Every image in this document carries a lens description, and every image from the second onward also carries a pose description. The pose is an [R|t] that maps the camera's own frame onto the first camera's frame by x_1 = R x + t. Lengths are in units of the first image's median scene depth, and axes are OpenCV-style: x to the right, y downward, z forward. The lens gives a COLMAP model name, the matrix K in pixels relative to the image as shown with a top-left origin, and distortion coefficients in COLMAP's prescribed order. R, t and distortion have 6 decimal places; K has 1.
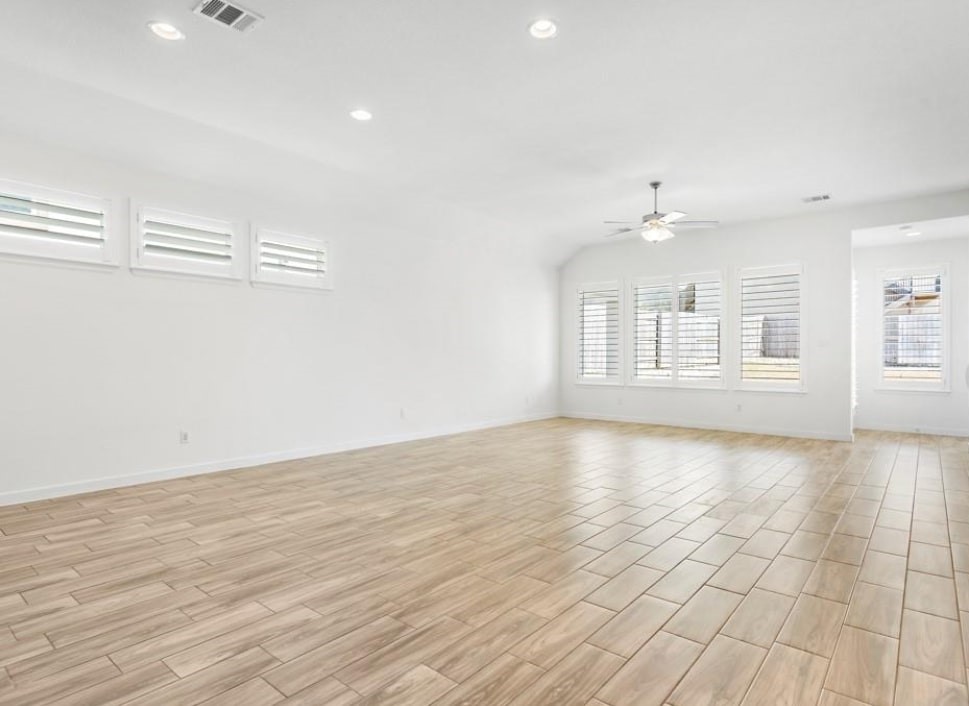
lens RADIAL K [[546.4, 0, 472.5], [0, 546.4, 357.1], [0, 0, 1]] dist [0.005444, 0.000882]
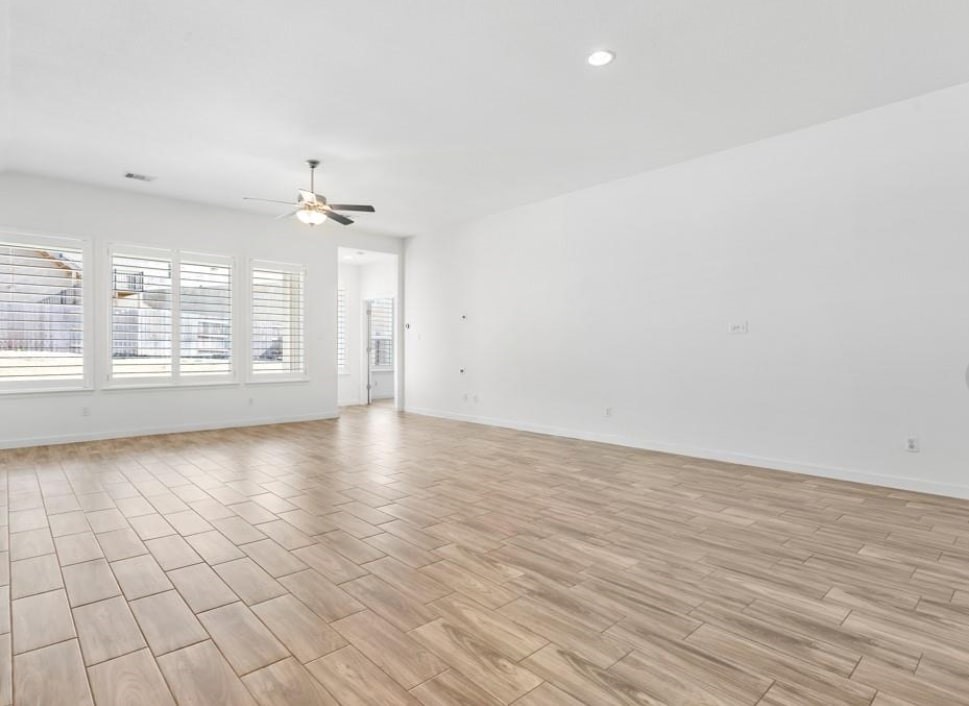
lens RADIAL K [[546.4, 0, 472.5], [0, 546.4, 357.1], [0, 0, 1]] dist [0.005444, 0.000882]
pose [[0.084134, -0.013352, 0.996365, -1.022740], [-0.002122, 0.999906, 0.013579, -0.000488], [-0.996452, -0.003257, 0.084098, 1.172108]]
